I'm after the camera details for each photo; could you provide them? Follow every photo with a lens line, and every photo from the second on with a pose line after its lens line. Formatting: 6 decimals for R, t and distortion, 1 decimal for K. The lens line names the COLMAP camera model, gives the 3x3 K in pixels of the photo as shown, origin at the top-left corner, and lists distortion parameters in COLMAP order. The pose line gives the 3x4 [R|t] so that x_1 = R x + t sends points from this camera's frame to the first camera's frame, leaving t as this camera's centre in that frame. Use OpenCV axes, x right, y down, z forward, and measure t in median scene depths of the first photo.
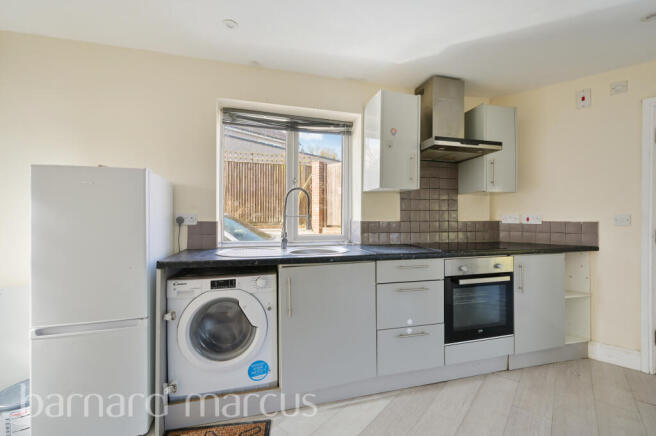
lens RADIAL K [[264.7, 0, 328.0], [0, 264.7, 218.0], [0, 0, 1]] dist [0.002449, 0.000363]
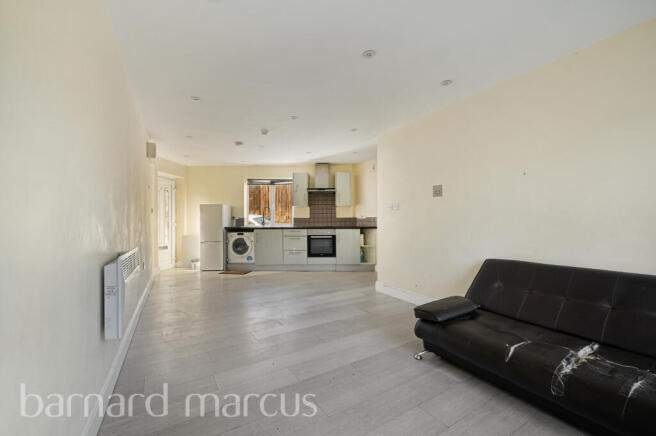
lens RADIAL K [[264.7, 0, 328.0], [0, 264.7, 218.0], [0, 0, 1]] dist [0.002449, 0.000363]
pose [[0.961252, -0.007700, -0.275562, 1.496584], [0.004787, 0.999925, -0.011242, 0.057233], [0.275628, 0.009487, 0.961218, -1.851300]]
